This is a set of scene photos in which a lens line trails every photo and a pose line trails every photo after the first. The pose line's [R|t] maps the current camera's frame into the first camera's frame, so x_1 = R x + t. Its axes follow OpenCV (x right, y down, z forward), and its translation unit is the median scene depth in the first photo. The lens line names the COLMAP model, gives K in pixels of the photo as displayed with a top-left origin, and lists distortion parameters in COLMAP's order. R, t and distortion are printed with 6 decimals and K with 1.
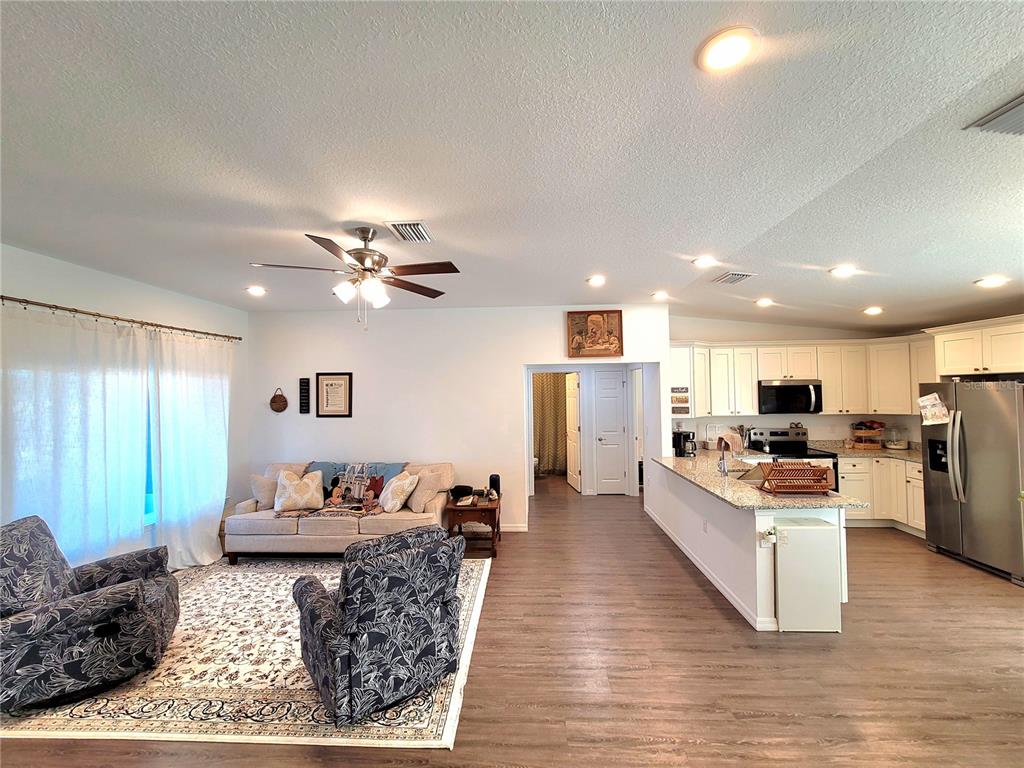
lens RADIAL K [[420.4, 0, 512.2], [0, 420.4, 384.2], [0, 0, 1]] dist [-0.006191, 0.001897]
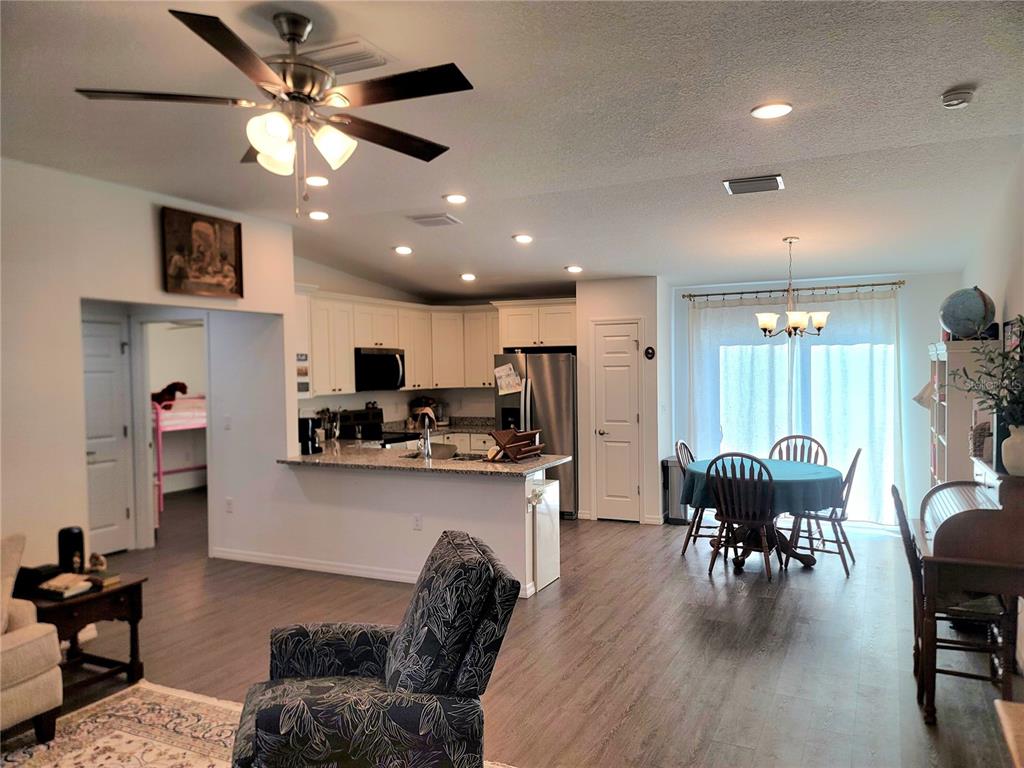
lens RADIAL K [[746.5, 0, 525.6], [0, 746.5, 389.8], [0, 0, 1]] dist [0.084601, -0.074418]
pose [[0.382448, -0.018615, 0.923789, -0.864975], [-0.009918, 0.999657, 0.024250, 0.049212], [-0.923924, -0.018437, 0.382132, 0.286360]]
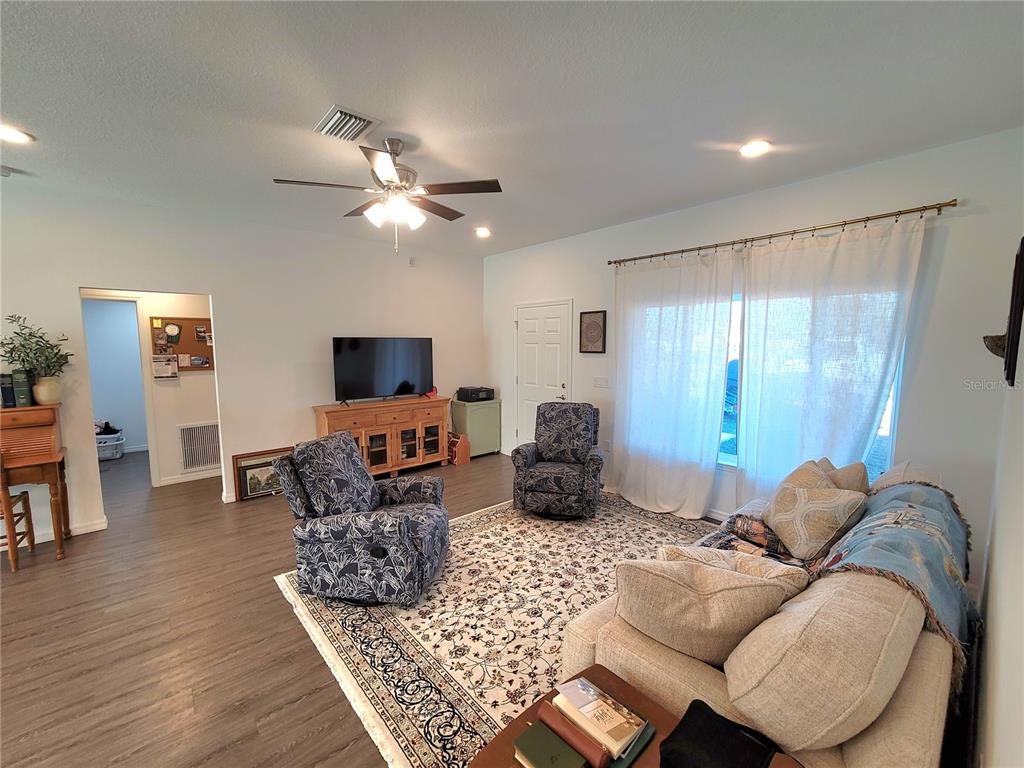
lens RADIAL K [[420.4, 0, 511.2], [0, 420.4, 382.6], [0, 0, 1]] dist [-0.006191, 0.001897]
pose [[-0.718266, 0.084565, -0.690610, 0.115004], [0.024623, 0.995054, 0.096234, 0.058011], [0.695333, 0.052117, -0.716796, 1.448772]]
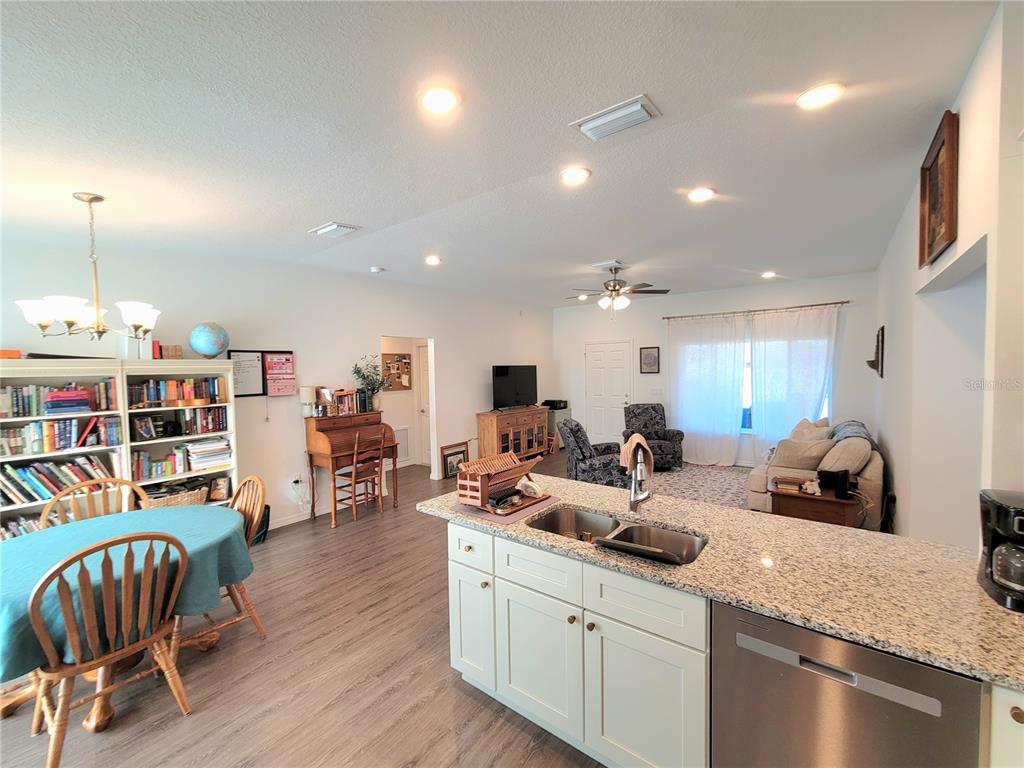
lens RADIAL K [[420.4, 0, 511.7], [0, 420.4, 383.1], [0, 0, 1]] dist [-0.006191, 0.001897]
pose [[-0.568273, 0.056642, -0.820889, 1.127057], [0.041292, 0.998334, 0.040300, 0.034280], [0.821804, -0.010995, -0.569665, 1.298615]]
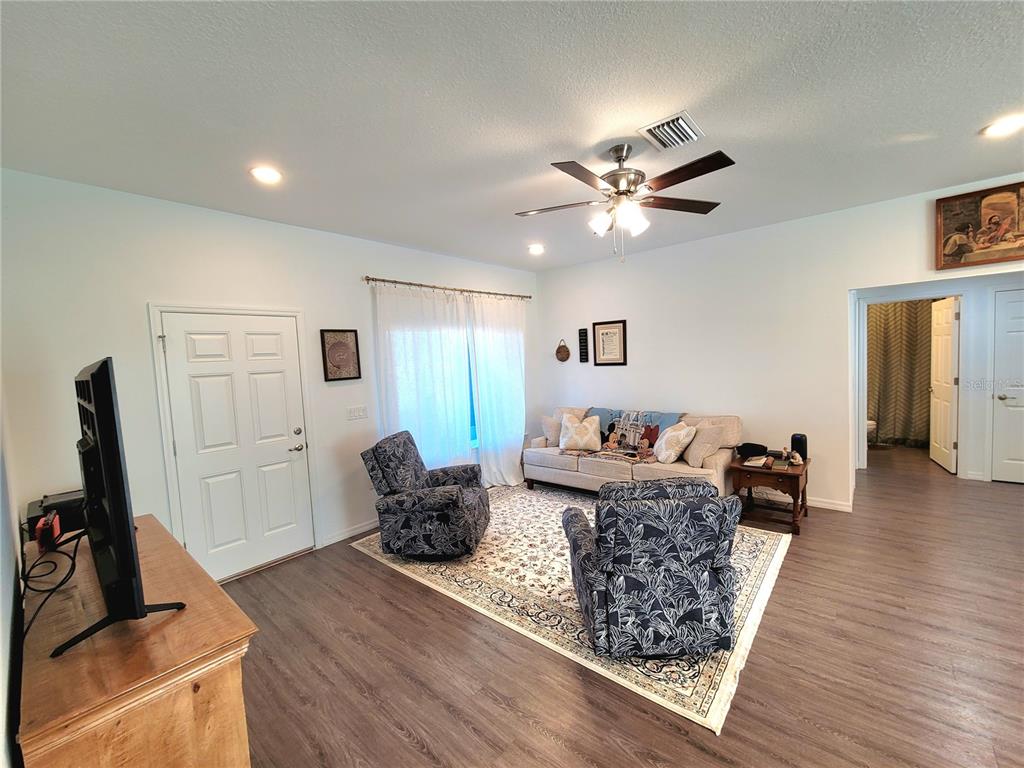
lens RADIAL K [[420.4, 0, 512.1], [0, 420.4, 383.6], [0, 0, 1]] dist [-0.006191, 0.001897]
pose [[0.788086, 0.013781, -0.615411, 0.023168], [0.048953, 0.995180, 0.084973, 0.036833], [0.613616, -0.097092, 0.783613, 0.080247]]
